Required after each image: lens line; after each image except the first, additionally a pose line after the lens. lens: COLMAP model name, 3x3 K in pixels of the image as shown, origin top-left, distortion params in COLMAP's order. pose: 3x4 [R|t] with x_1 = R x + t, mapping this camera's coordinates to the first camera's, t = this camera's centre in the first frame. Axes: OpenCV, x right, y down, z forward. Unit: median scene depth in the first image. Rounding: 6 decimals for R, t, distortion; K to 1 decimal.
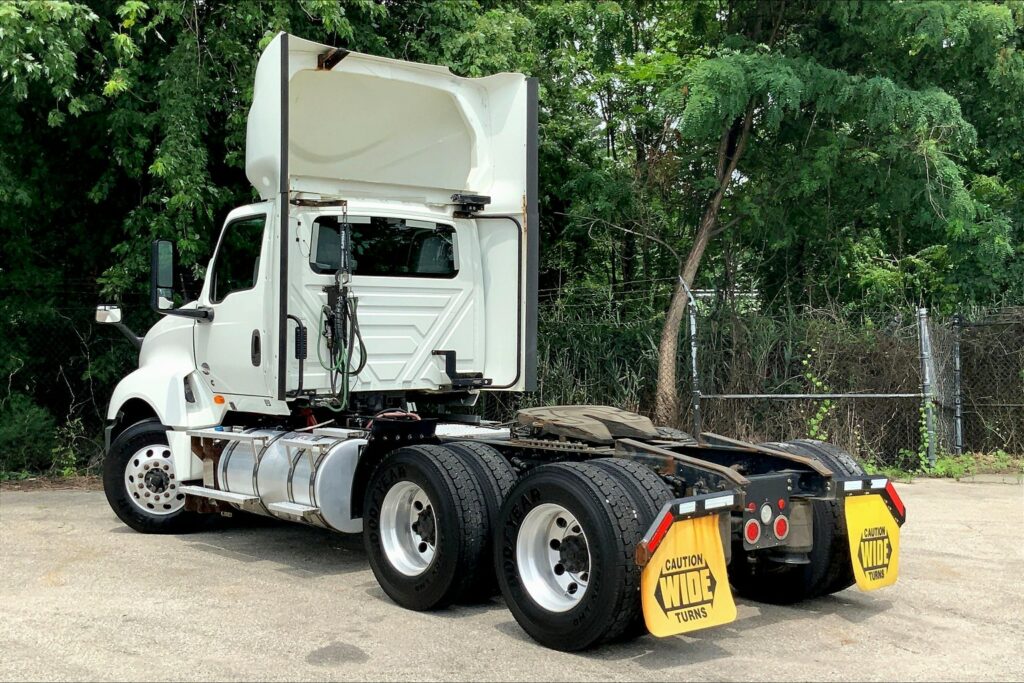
lens RADIAL K [[1268.6, 0, 433.5], [0, 1268.6, 340.2], [0, 0, 1]] dist [-0.005112, -0.026889]
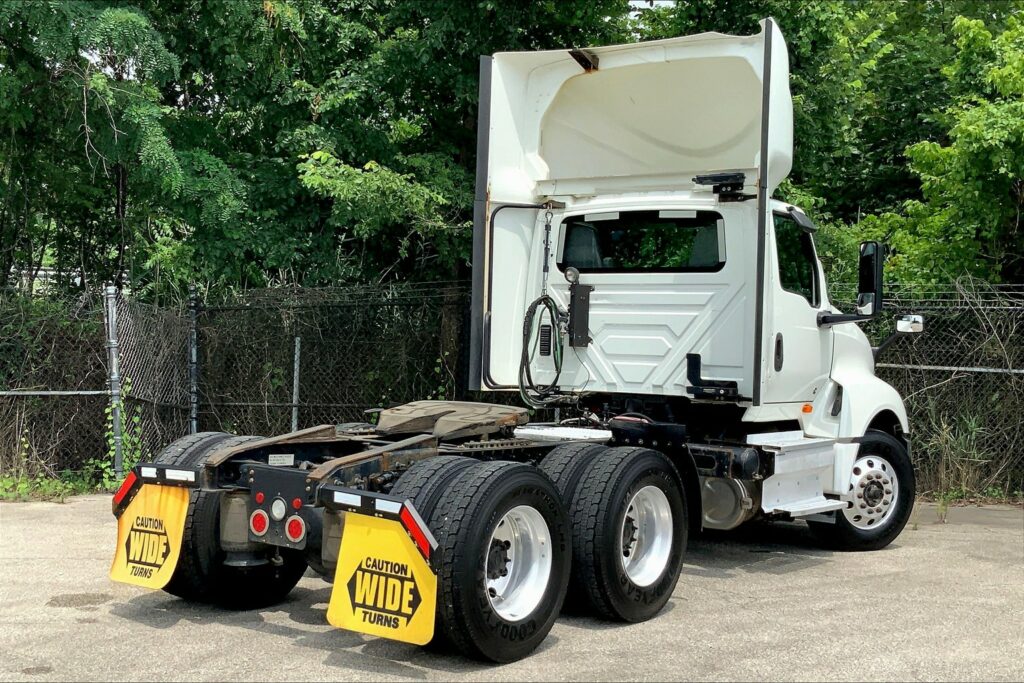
lens RADIAL K [[1268.6, 0, 433.5], [0, 1268.6, 340.2], [0, 0, 1]] dist [-0.005112, -0.026889]
pose [[0.249877, 0.005849, -0.968260, 1.097142], [-0.037786, 0.999279, -0.003715, 0.011857], [0.967540, 0.037515, 0.249918, 0.806654]]
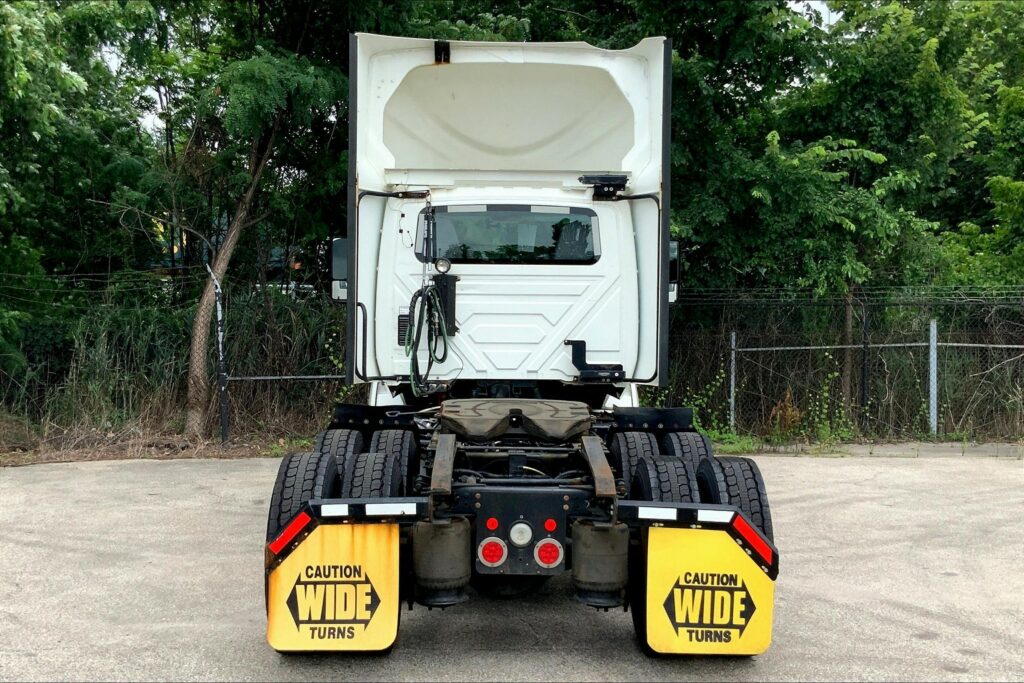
lens RADIAL K [[1150.9, 0, 454.7], [0, 1150.9, 340.3], [0, 0, 1]] dist [0.052706, 0.007314]
pose [[0.781456, 0.012652, -0.623832, 0.643356], [-0.012558, 0.999911, 0.004548, 0.007345], [0.623834, 0.004280, 0.781545, 0.355520]]
